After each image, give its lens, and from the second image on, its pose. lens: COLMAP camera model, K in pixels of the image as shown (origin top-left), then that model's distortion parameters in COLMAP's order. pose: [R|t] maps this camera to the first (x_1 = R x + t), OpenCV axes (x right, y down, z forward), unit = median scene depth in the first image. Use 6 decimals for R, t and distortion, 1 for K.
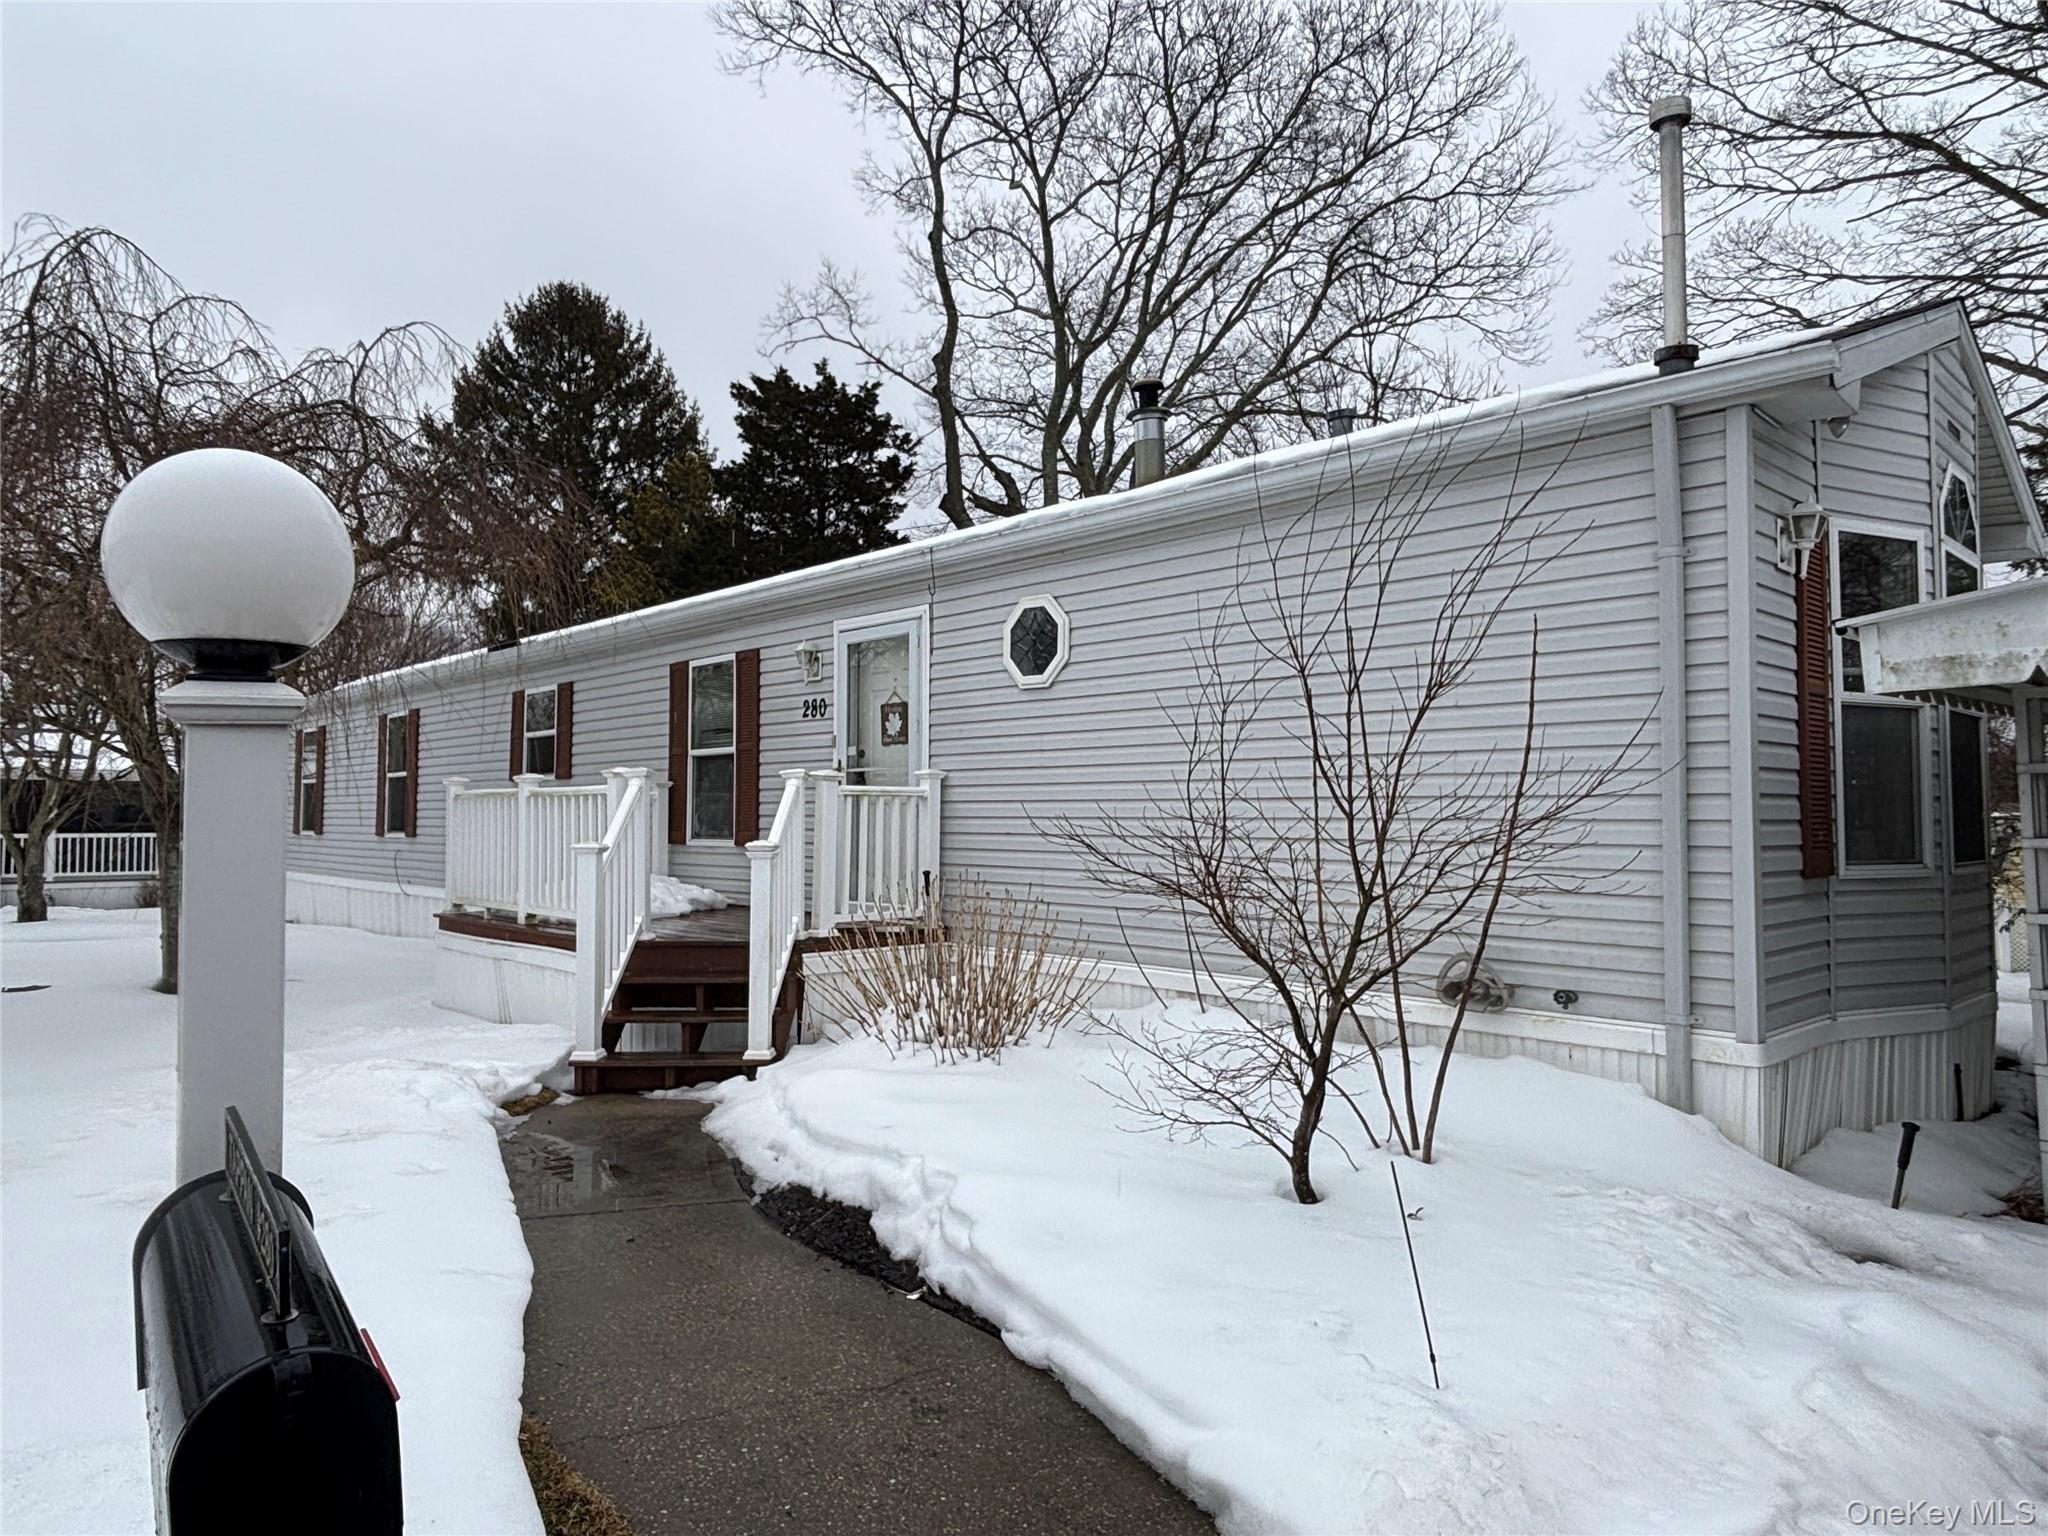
lens RADIAL K [[1279.1, 0, 1024.0], [0, 1279.1, 768.0], [0, 0, 1]] dist [0.042651, -0.000724]
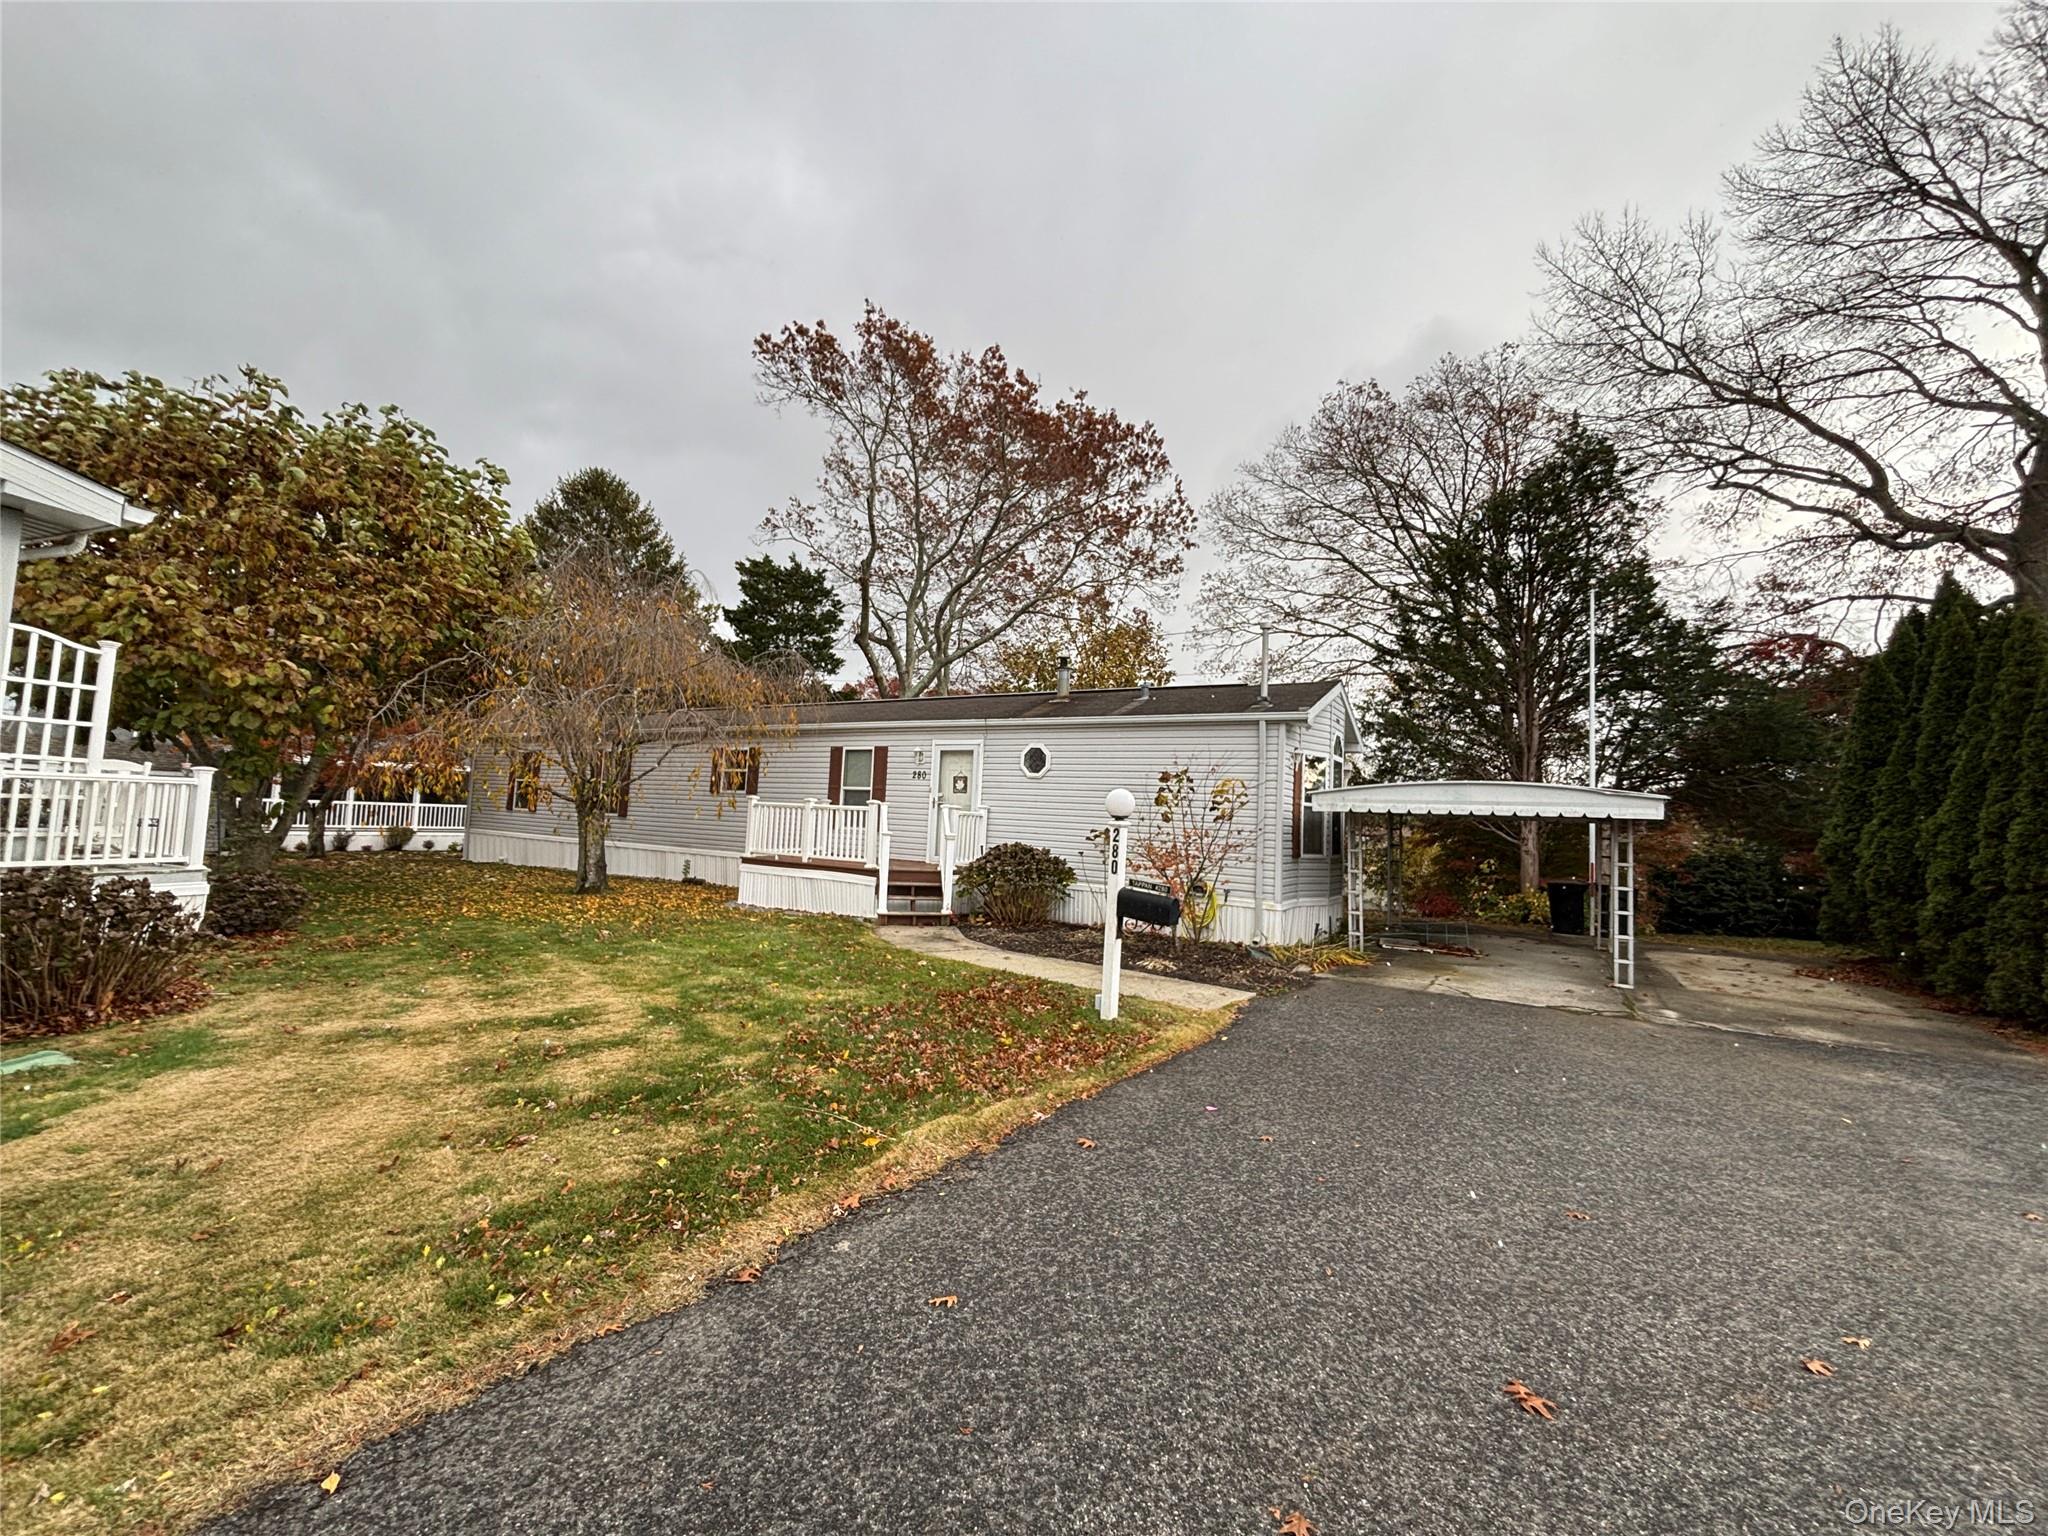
lens RADIAL K [[811.2, 0, 1024.0], [0, 811.2, 768.0], [0, 0, 1]] dist [0.001923, 0.000132]
pose [[0.965504, 0.058375, 0.253760, -0.120877], [-0.053869, 0.998243, -0.024676, -0.011126], [-0.254754, 0.010155, 0.966953, -0.168442]]
